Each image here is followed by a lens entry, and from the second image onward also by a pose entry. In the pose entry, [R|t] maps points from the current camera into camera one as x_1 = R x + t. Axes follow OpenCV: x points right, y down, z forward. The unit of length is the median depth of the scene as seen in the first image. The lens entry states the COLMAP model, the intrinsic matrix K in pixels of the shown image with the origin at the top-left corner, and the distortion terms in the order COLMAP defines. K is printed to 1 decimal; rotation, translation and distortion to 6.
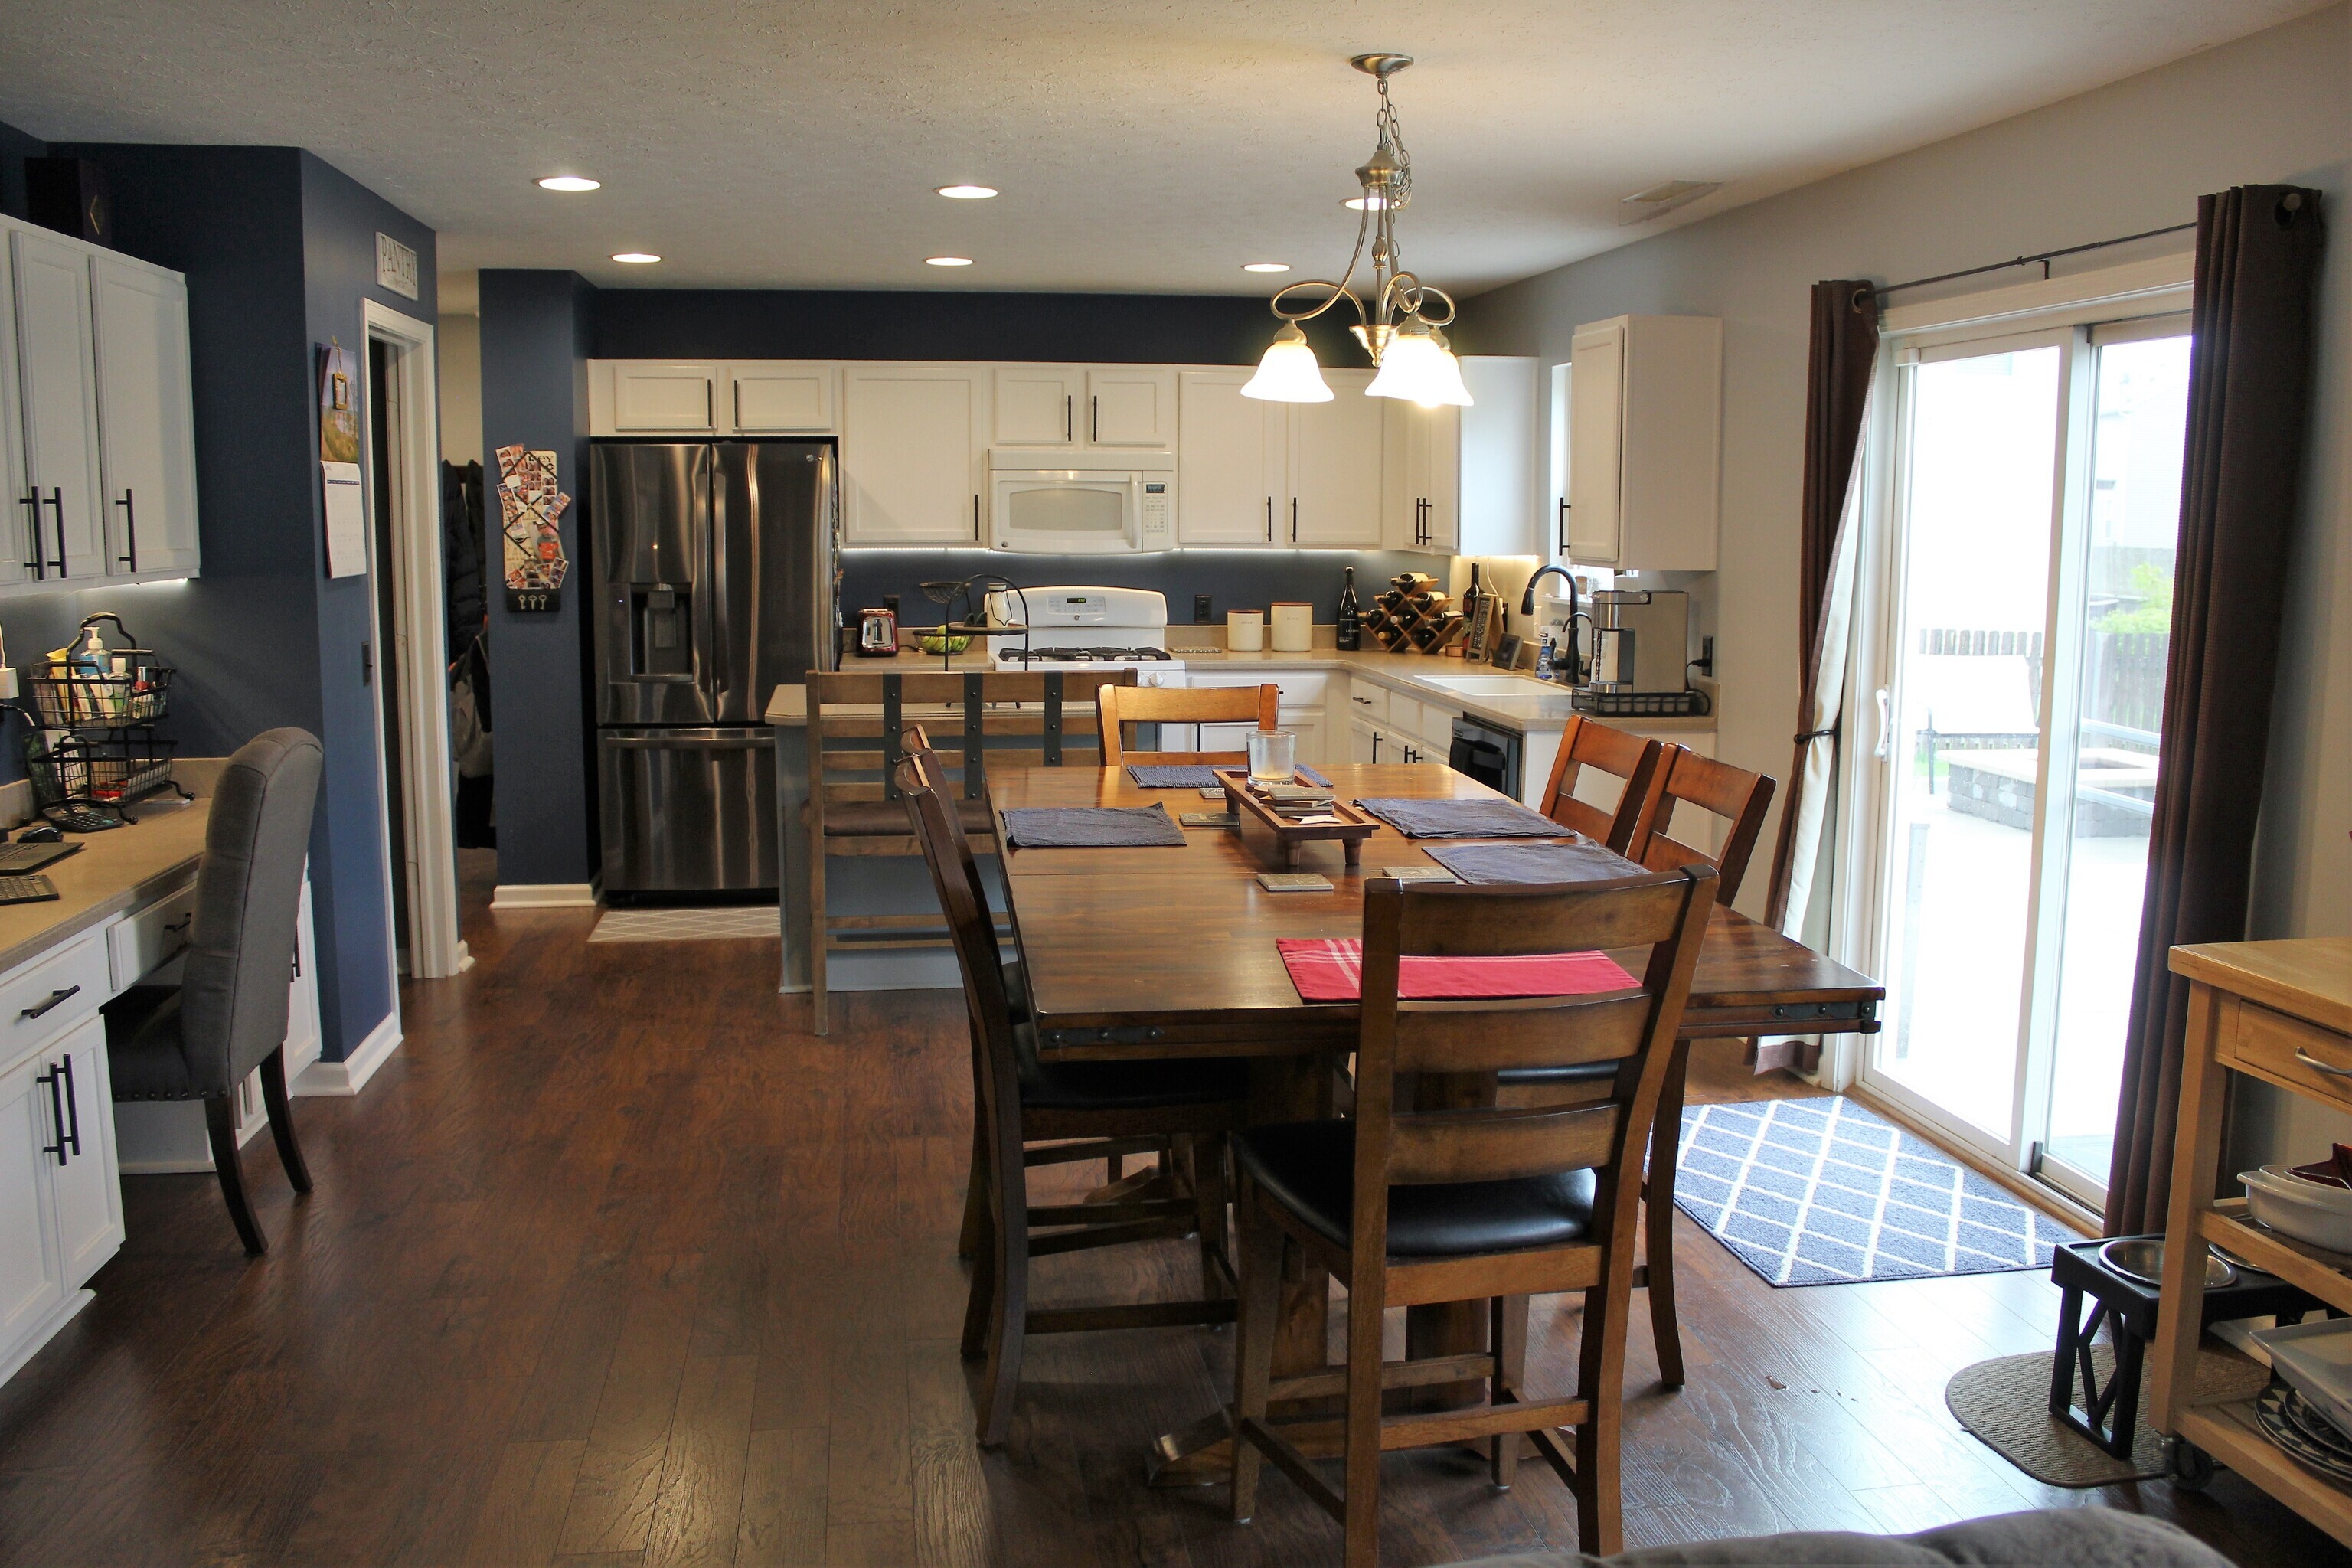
lens RADIAL K [[1937.0, 0, 1165.1], [0, 1937.0, 754.2], [0, 0, 1]] dist [-0.112622, 0.006094]
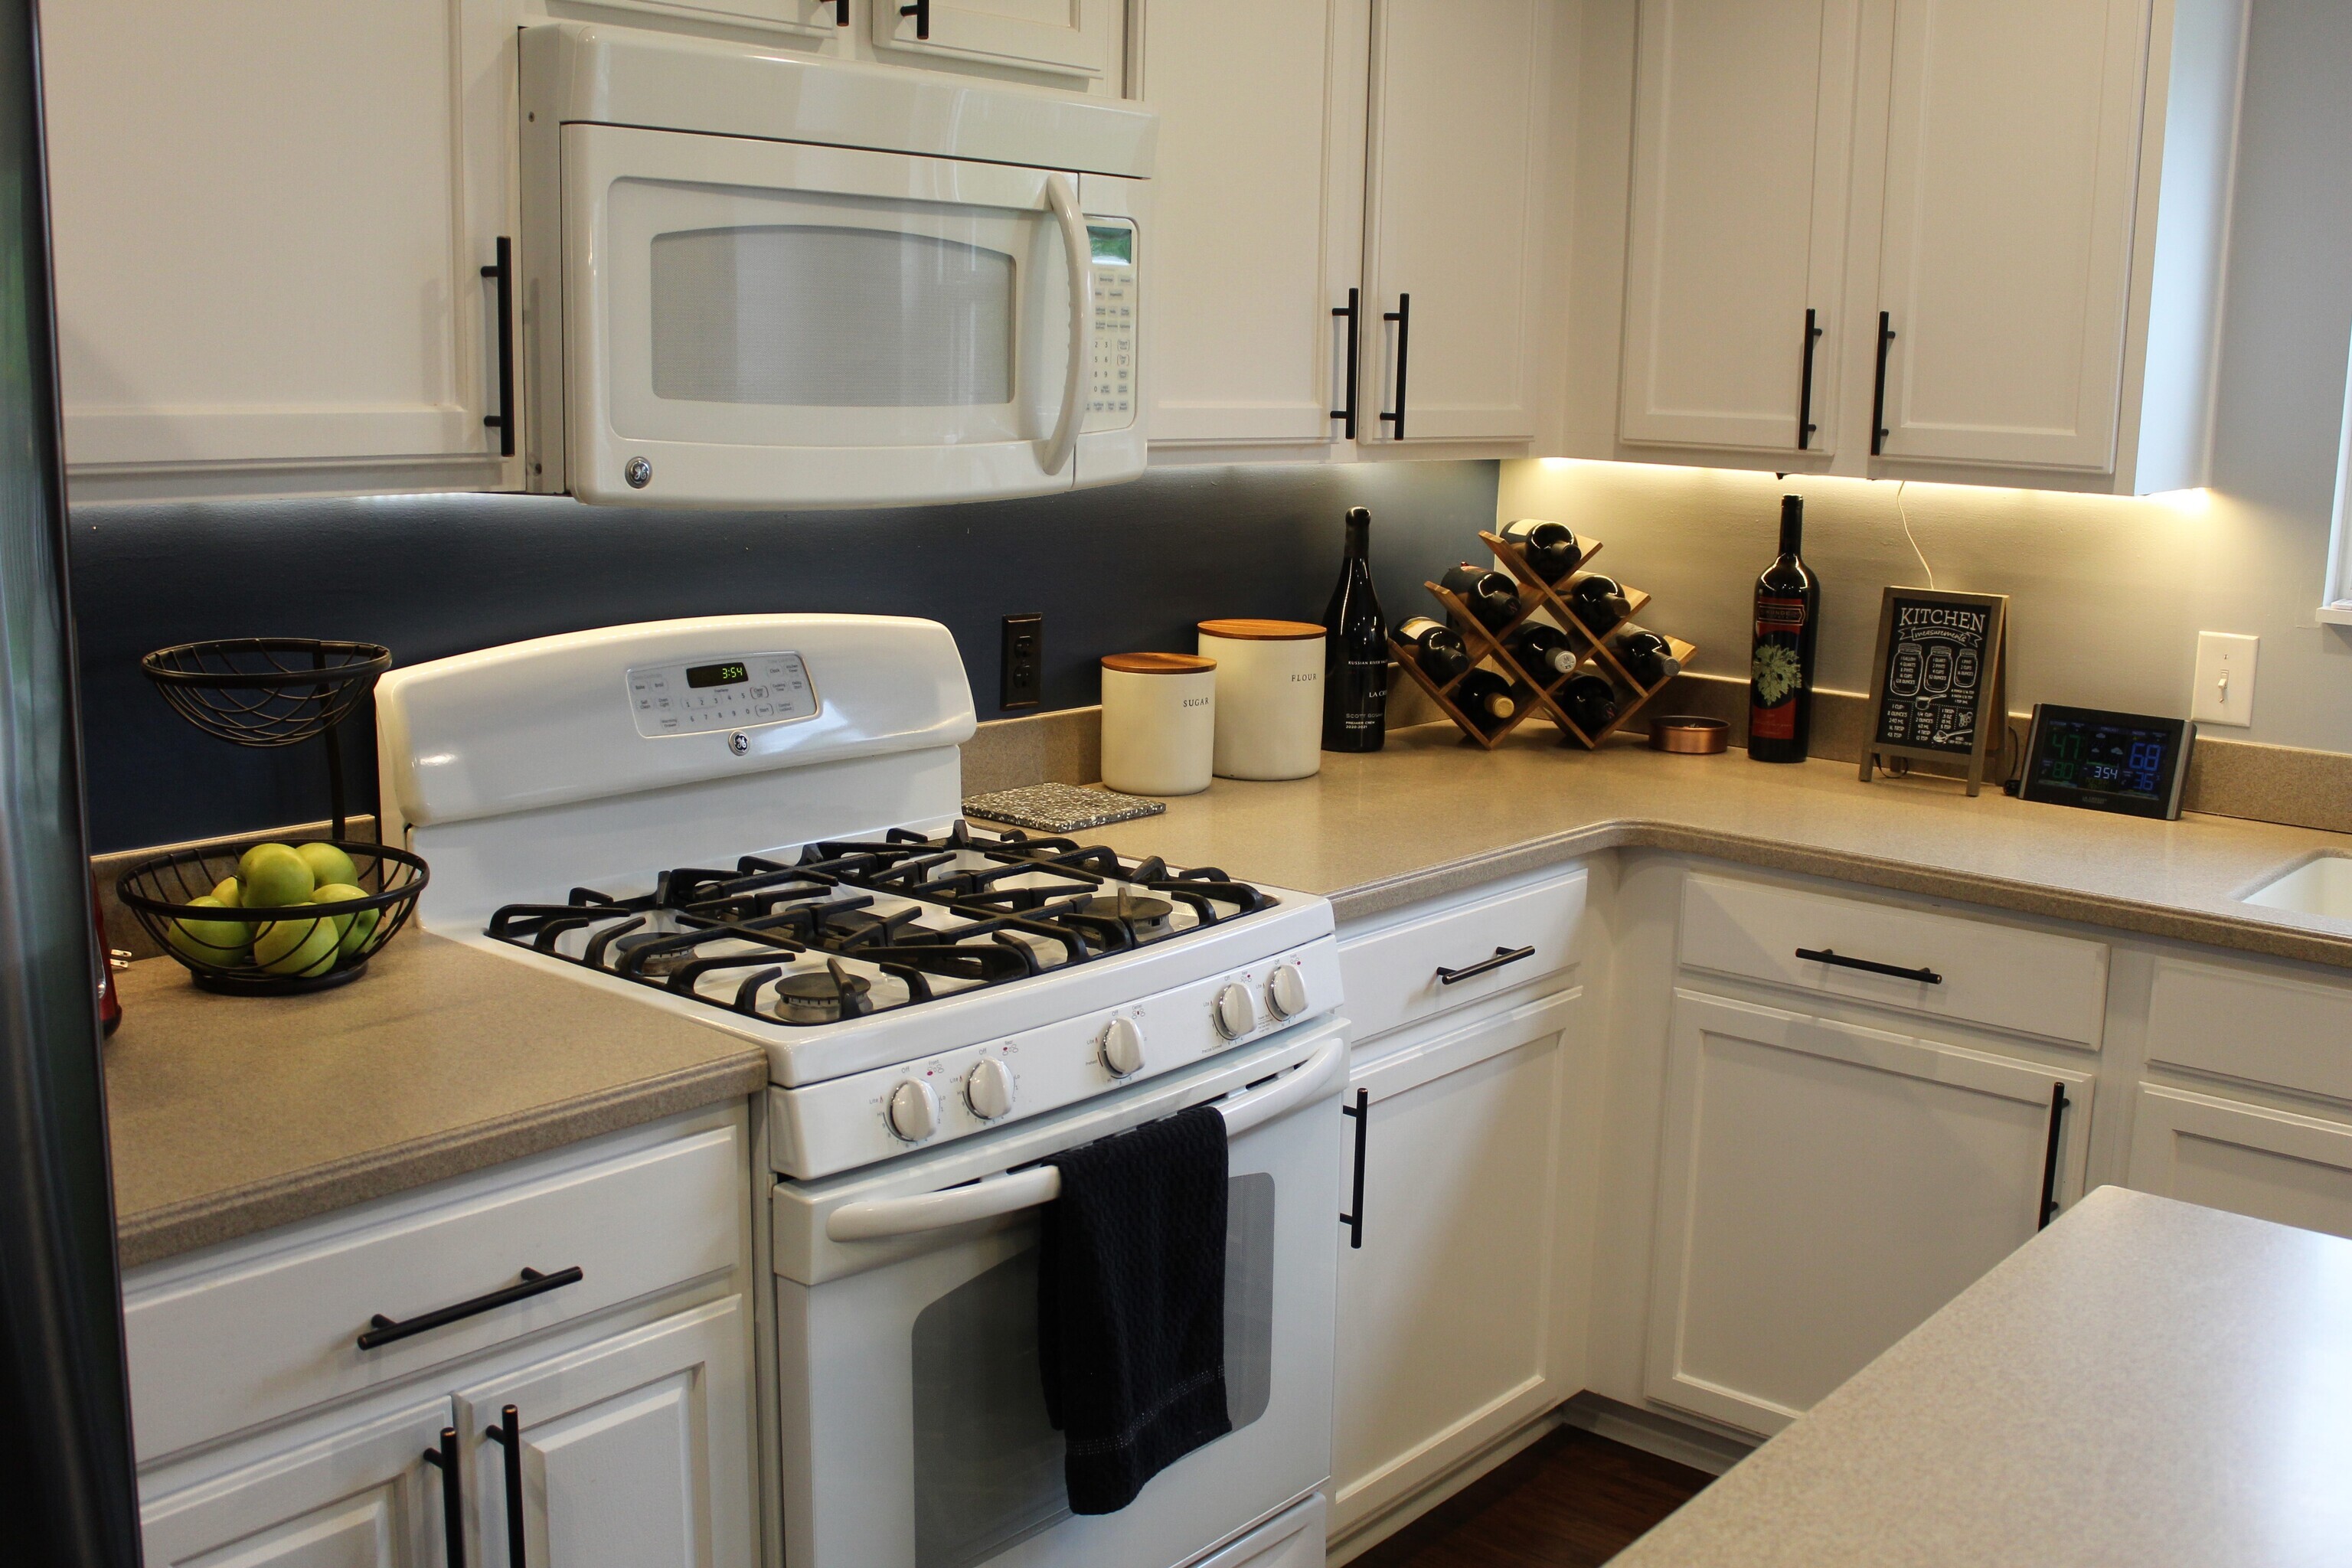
lens RADIAL K [[2296.2, 0, 1176.0], [0, 2296.2, 784.0], [0, 0, 1]] dist [-0.099100, 0.004211]
pose [[0.757265, -0.106753, 0.644325, -0.206313], [0.063062, 0.993893, 0.090555, -0.093126], [-0.650057, -0.027942, 0.759372, 0.765844]]
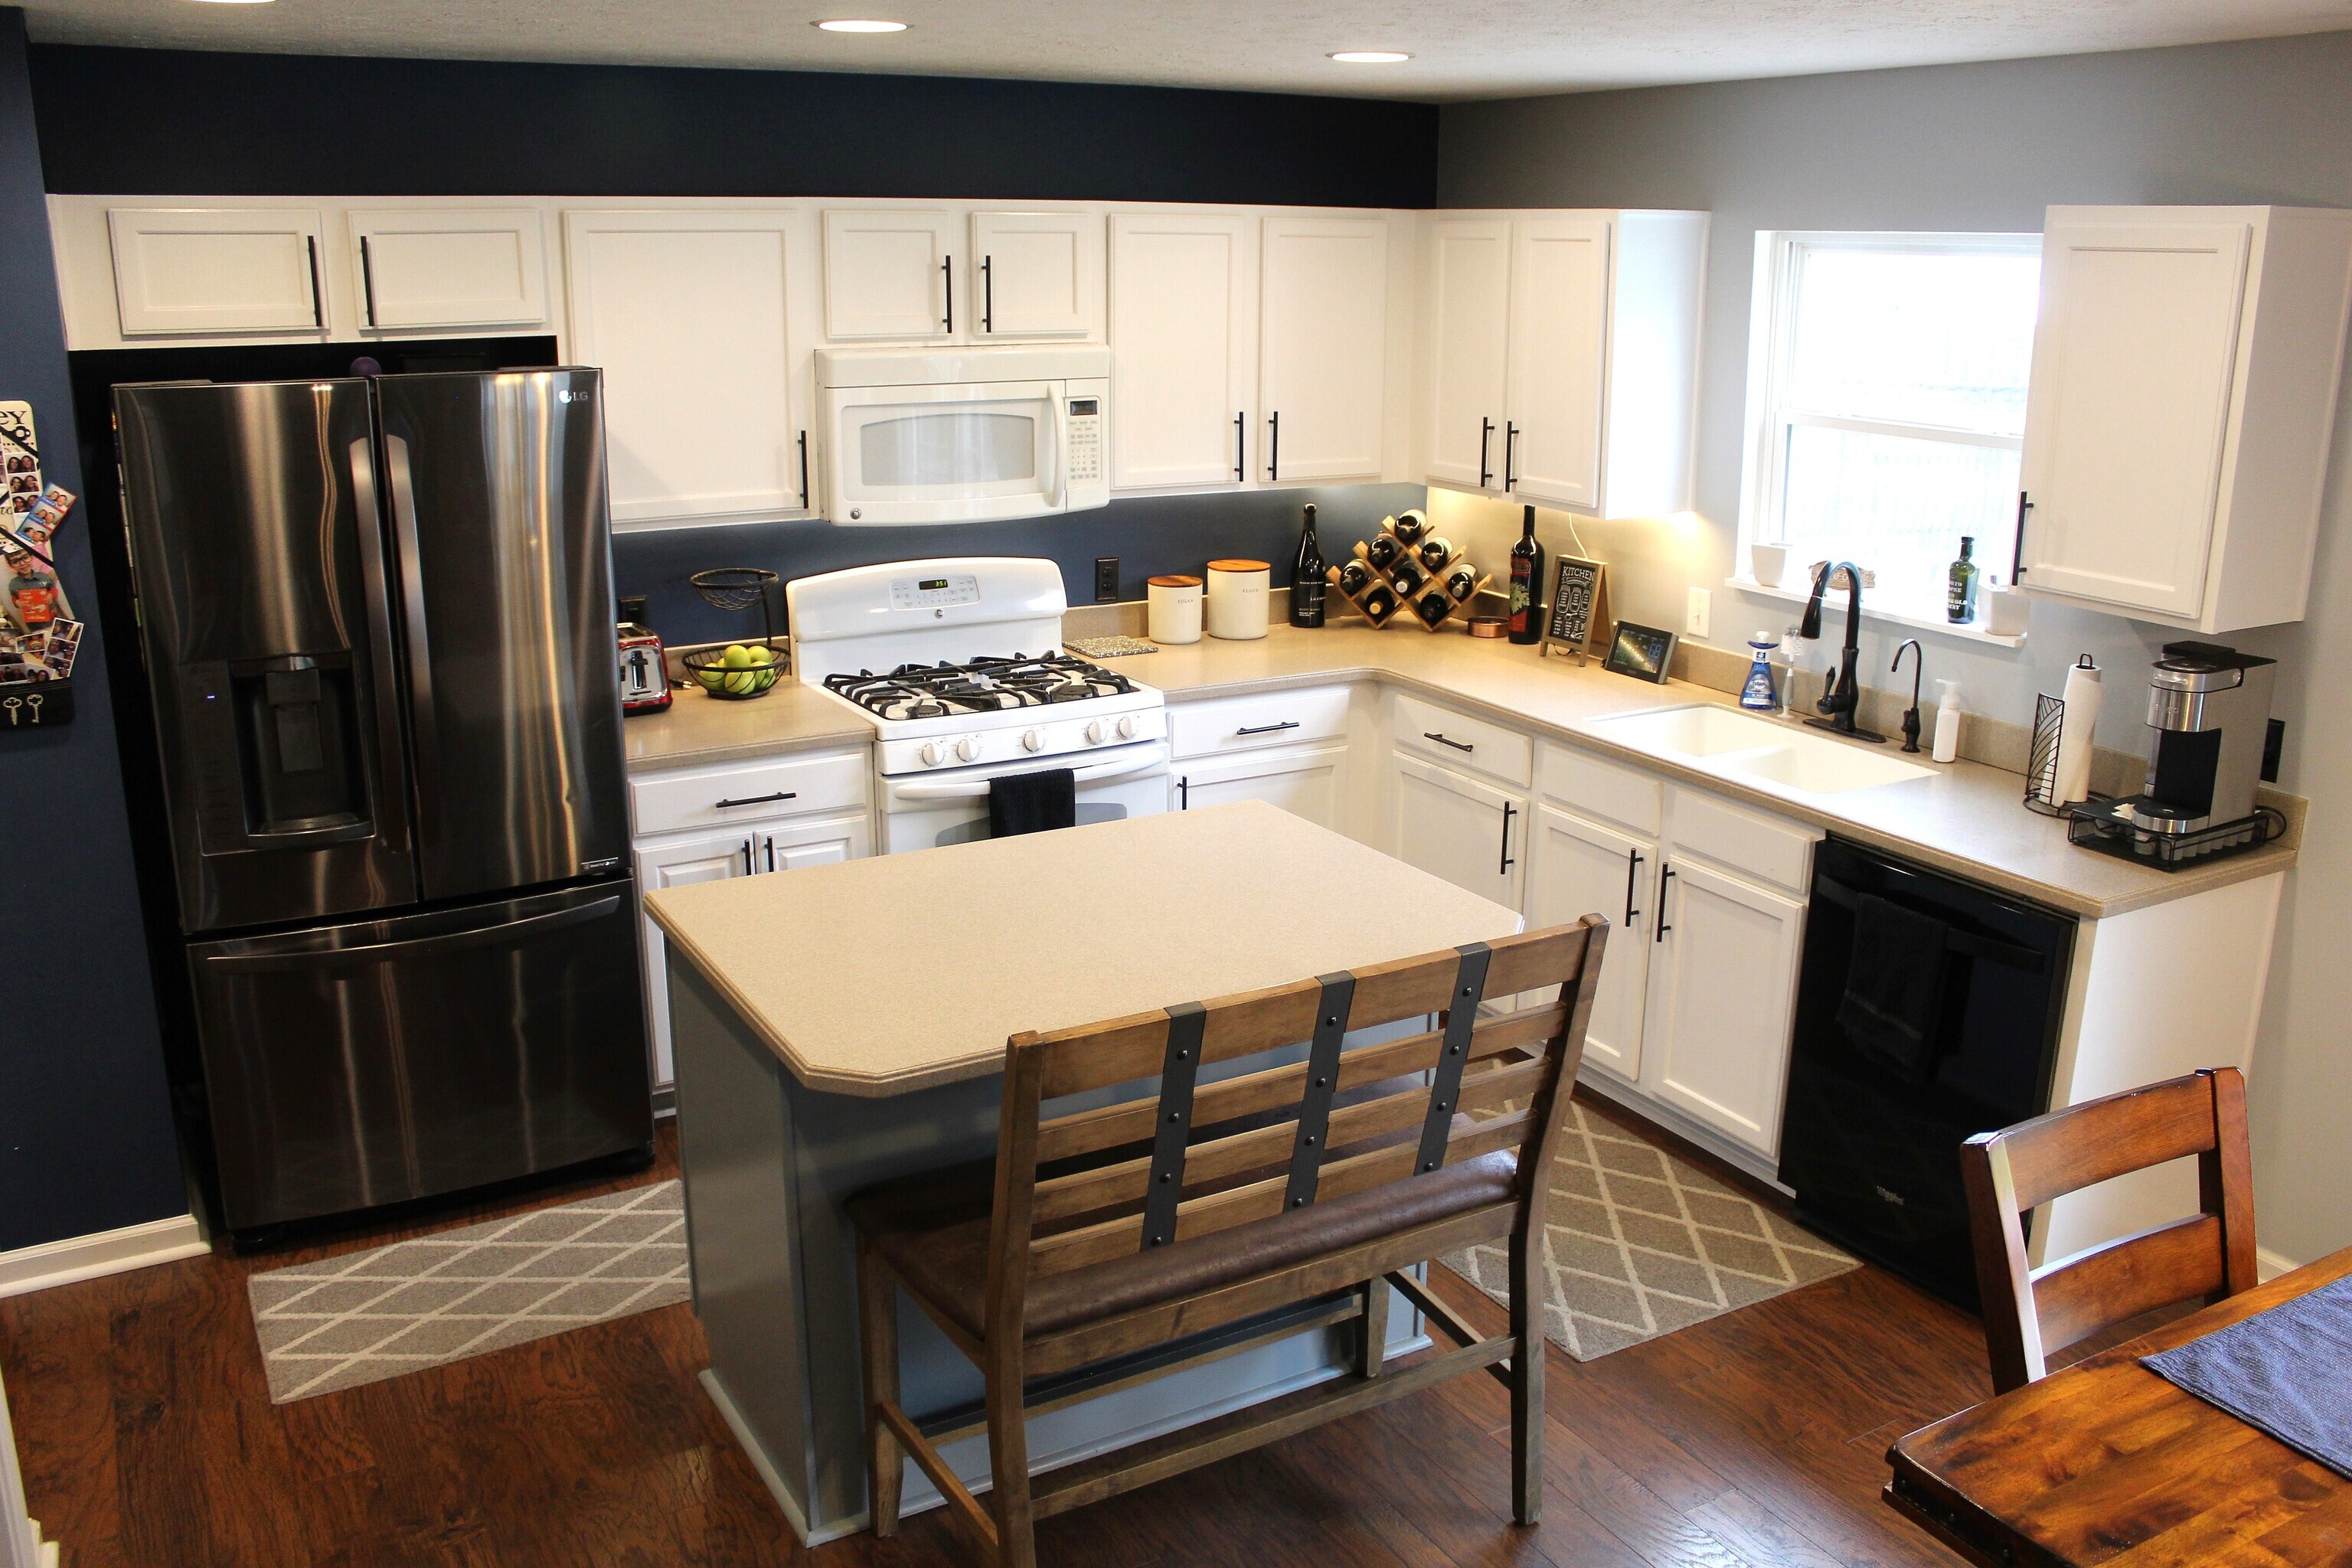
lens RADIAL K [[1954.3, 0, 1176.0], [0, 1954.3, 784.0], [0, 0, 1]] dist [-0.169783, 0.149889]
pose [[0.932126, -0.095088, 0.349427, -0.205907], [0.043930, 0.987476, 0.151532, -0.112574], [-0.359460, -0.125897, 0.924629, 0.411017]]
